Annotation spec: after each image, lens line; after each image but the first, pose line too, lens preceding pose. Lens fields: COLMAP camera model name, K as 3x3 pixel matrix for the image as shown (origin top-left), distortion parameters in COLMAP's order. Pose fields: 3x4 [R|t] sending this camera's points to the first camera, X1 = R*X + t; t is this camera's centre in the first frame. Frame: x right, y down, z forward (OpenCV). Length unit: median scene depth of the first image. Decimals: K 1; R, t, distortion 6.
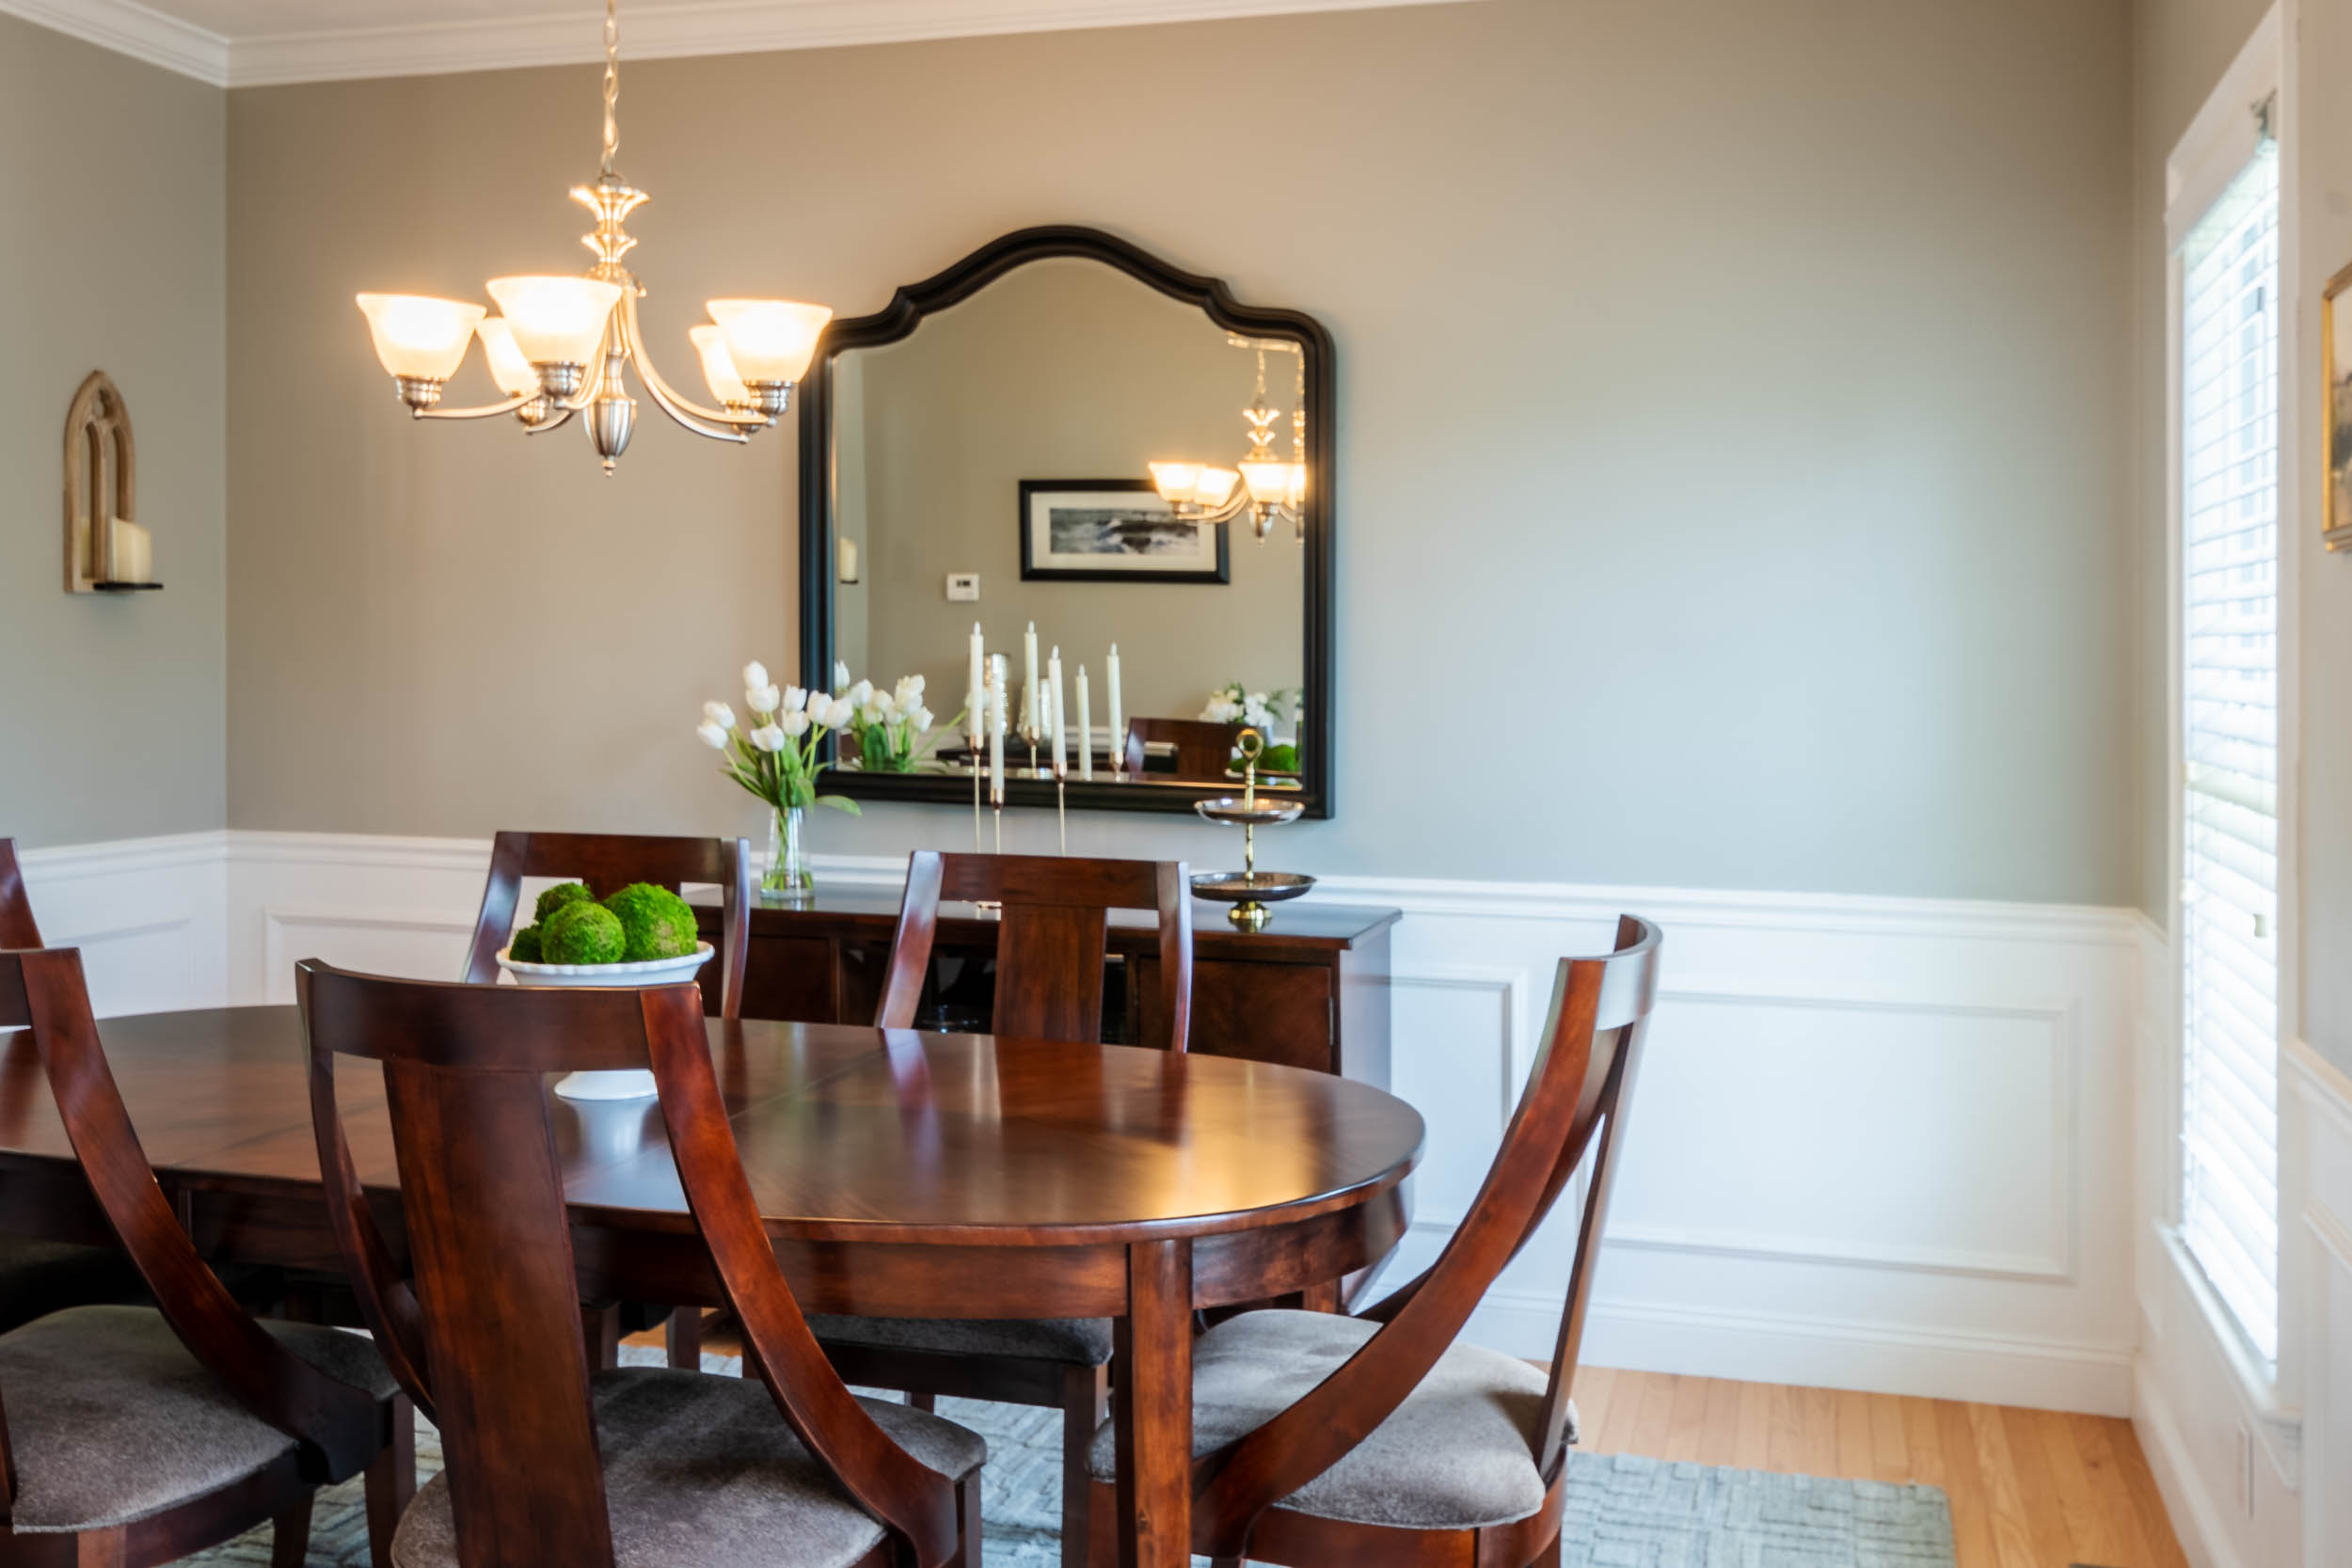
lens RADIAL K [[2204.9, 0, 1175.6], [0, 2204.9, 655.4], [0, 0, 1]] dist [0.003100, -0.002439]
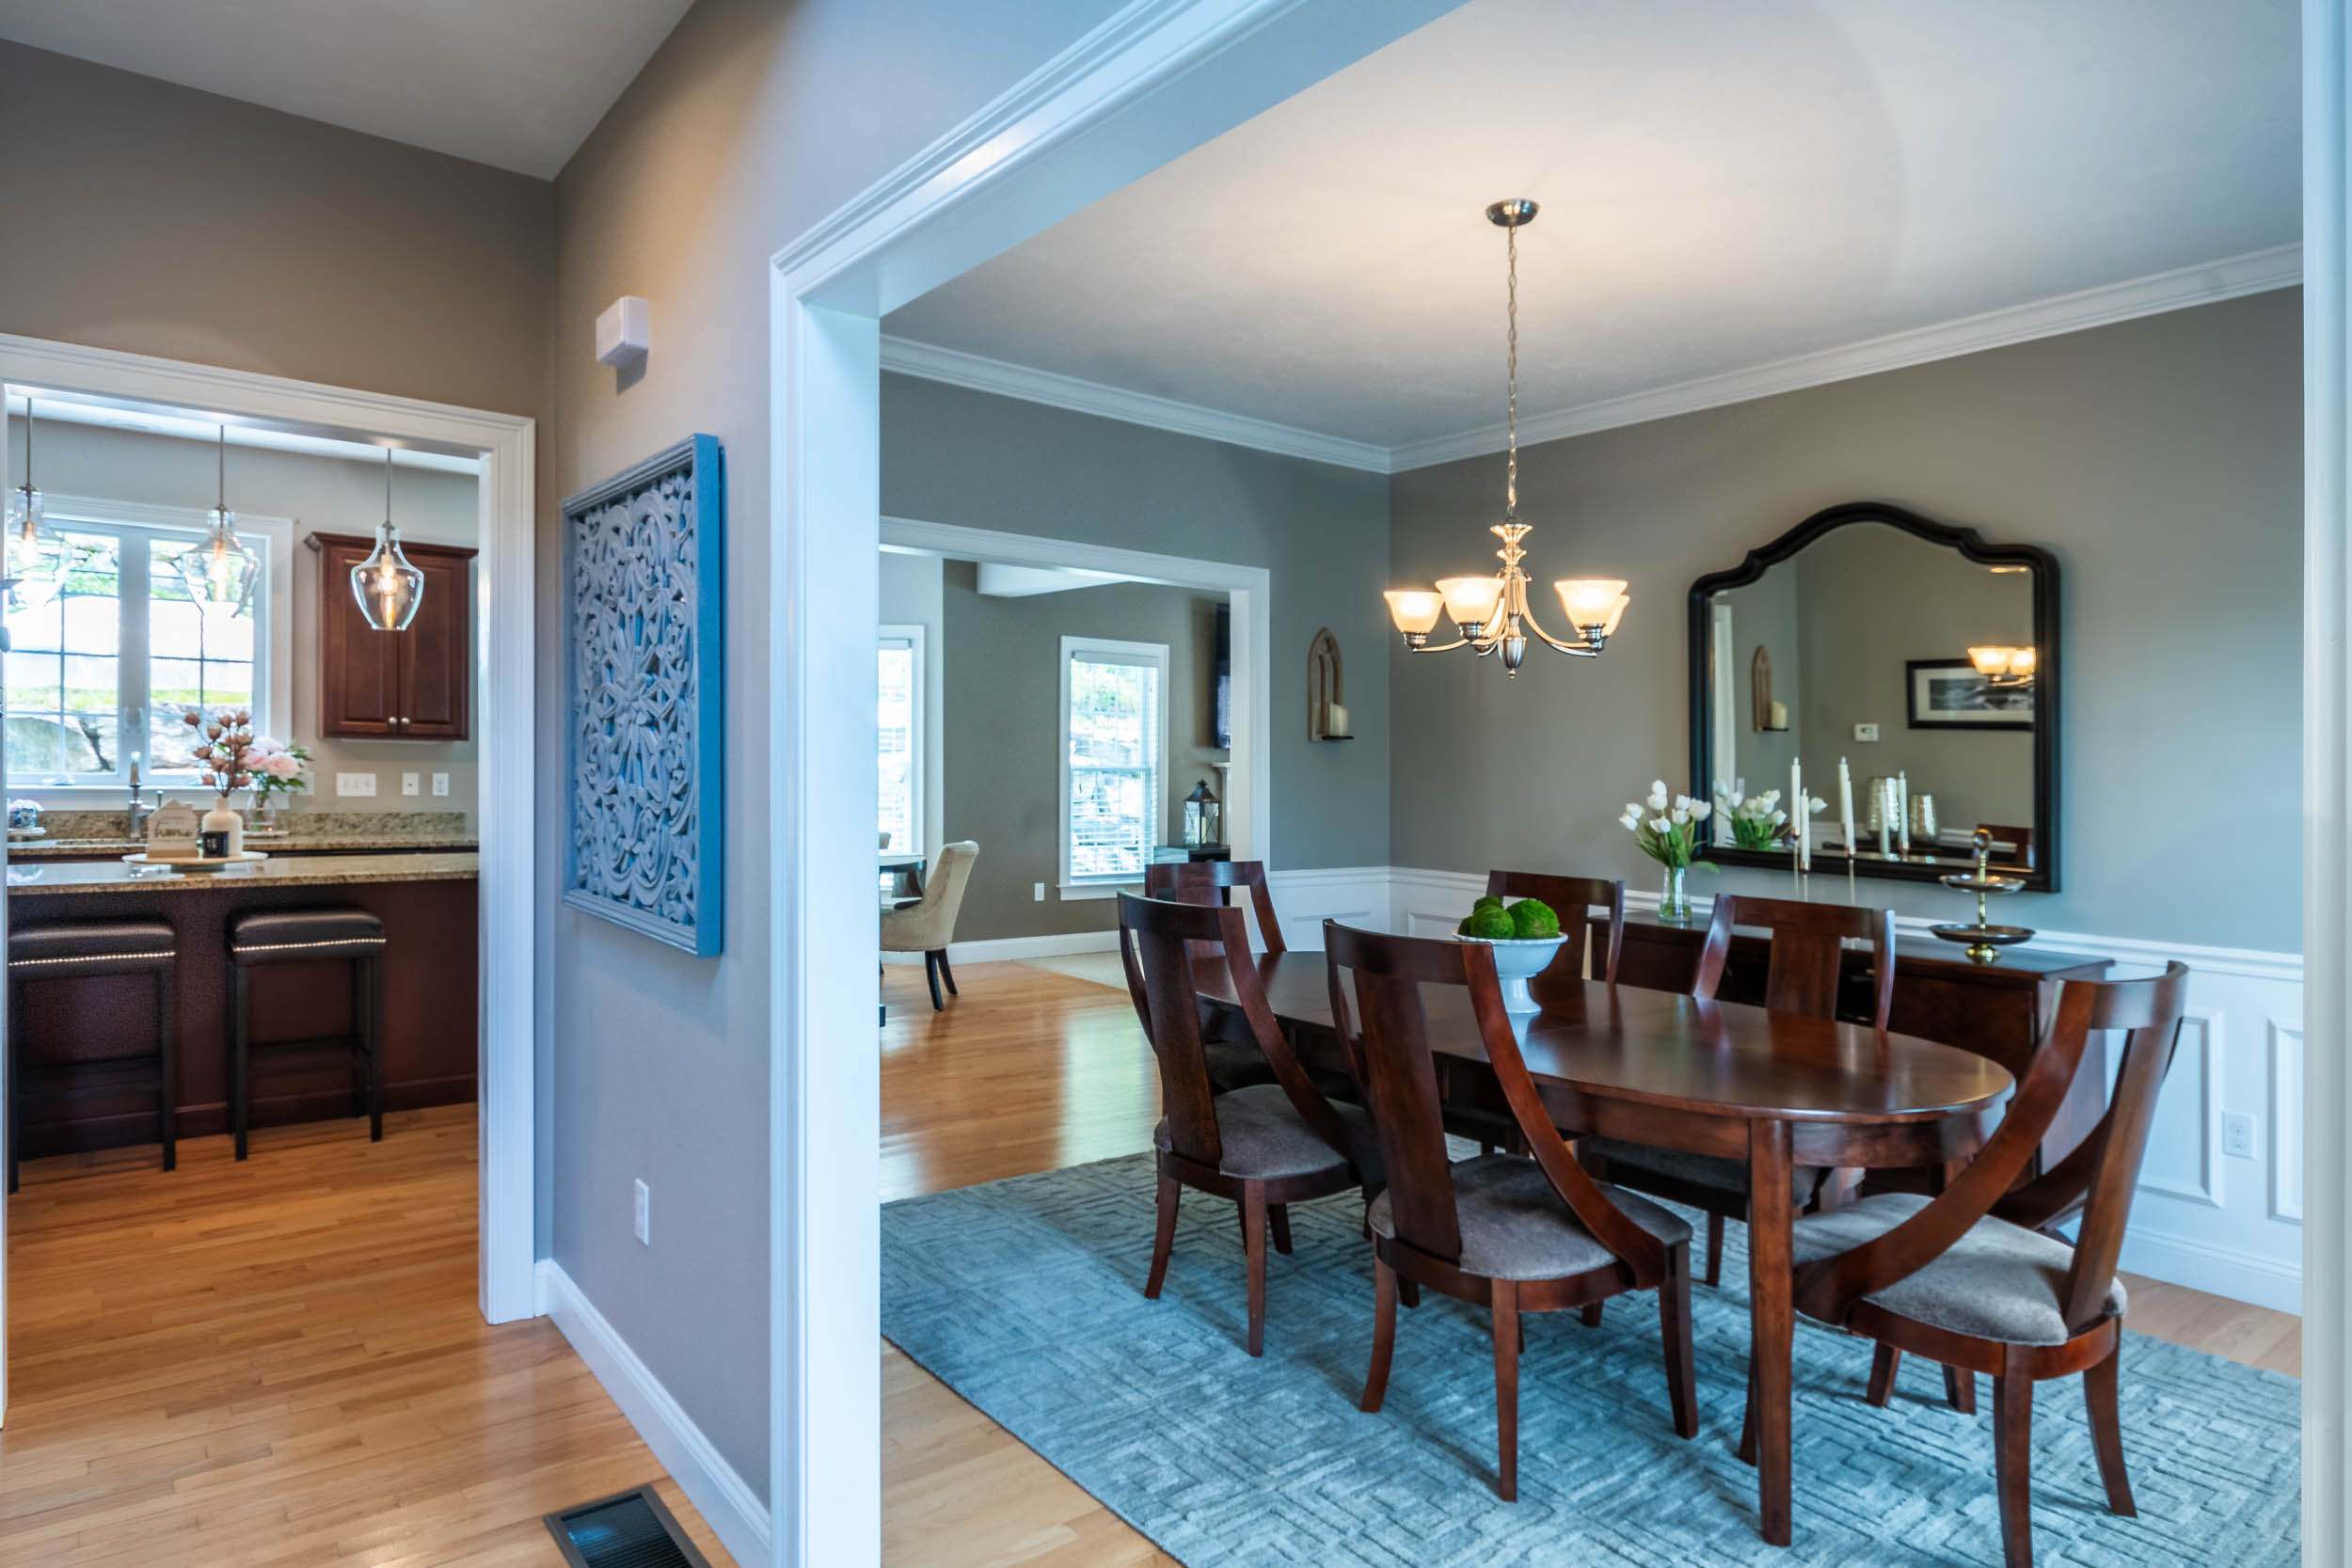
lens RADIAL K [[1371.4, 0, 1176.0], [0, 1371.4, 784.0], [0, 0, 1]] dist [0.002876, -0.000007]
pose [[0.810297, 0.012942, -0.585877, 0.171581], [-0.009182, 0.999914, 0.009389, -0.000742], [0.585948, -0.002228, 0.810346, -0.093836]]
